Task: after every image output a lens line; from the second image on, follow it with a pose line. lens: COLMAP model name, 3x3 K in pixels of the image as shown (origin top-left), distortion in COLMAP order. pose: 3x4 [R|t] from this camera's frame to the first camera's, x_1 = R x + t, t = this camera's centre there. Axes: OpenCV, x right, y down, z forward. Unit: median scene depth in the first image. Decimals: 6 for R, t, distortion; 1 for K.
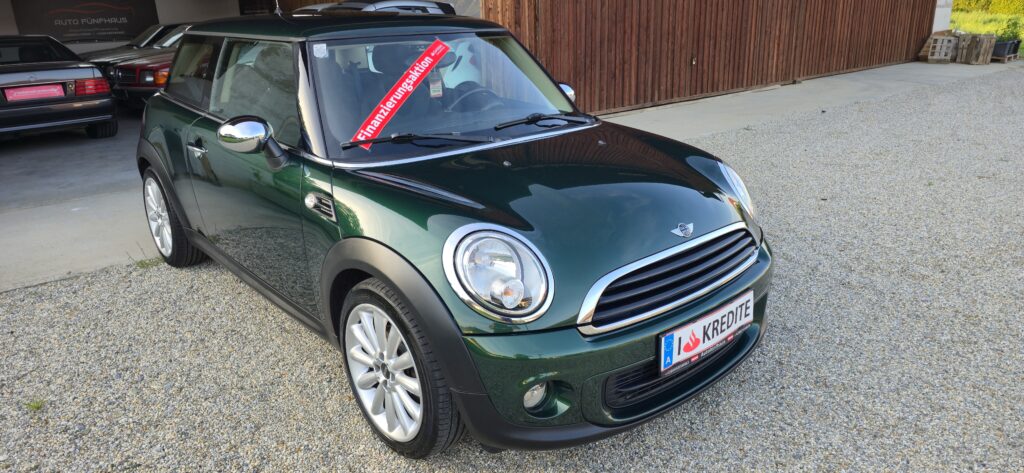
lens RADIAL K [[688.6, 0, 512.0], [0, 688.6, 236.5], [0, 0, 1]] dist [0.057878, -0.063284]
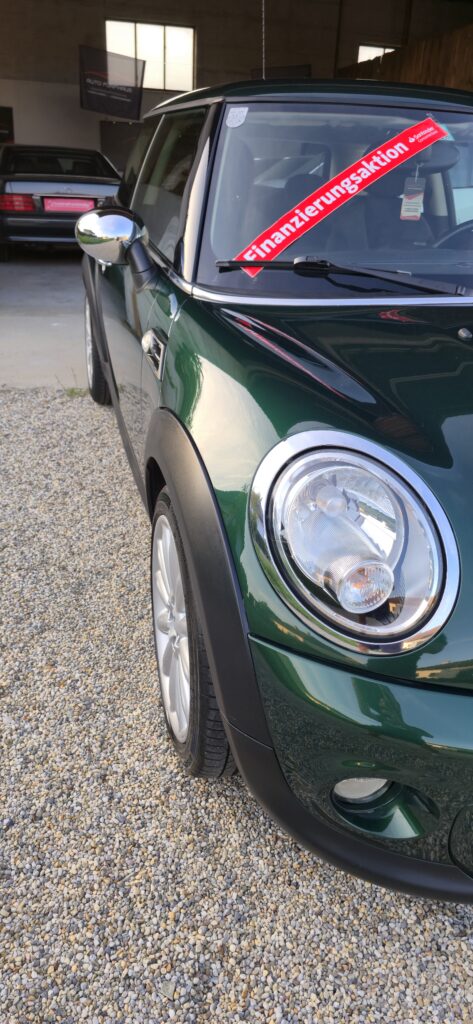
lens RADIAL K [[688.6, 0, 236.5], [0, 688.6, 512.0], [0, 0, 1]] dist [0.057878, -0.063284]
pose [[0.892001, 0.263301, -0.367432, 0.064475], [-0.209616, 0.961102, 0.179846, -0.028562], [0.400493, -0.083403, 0.912496, 0.377254]]
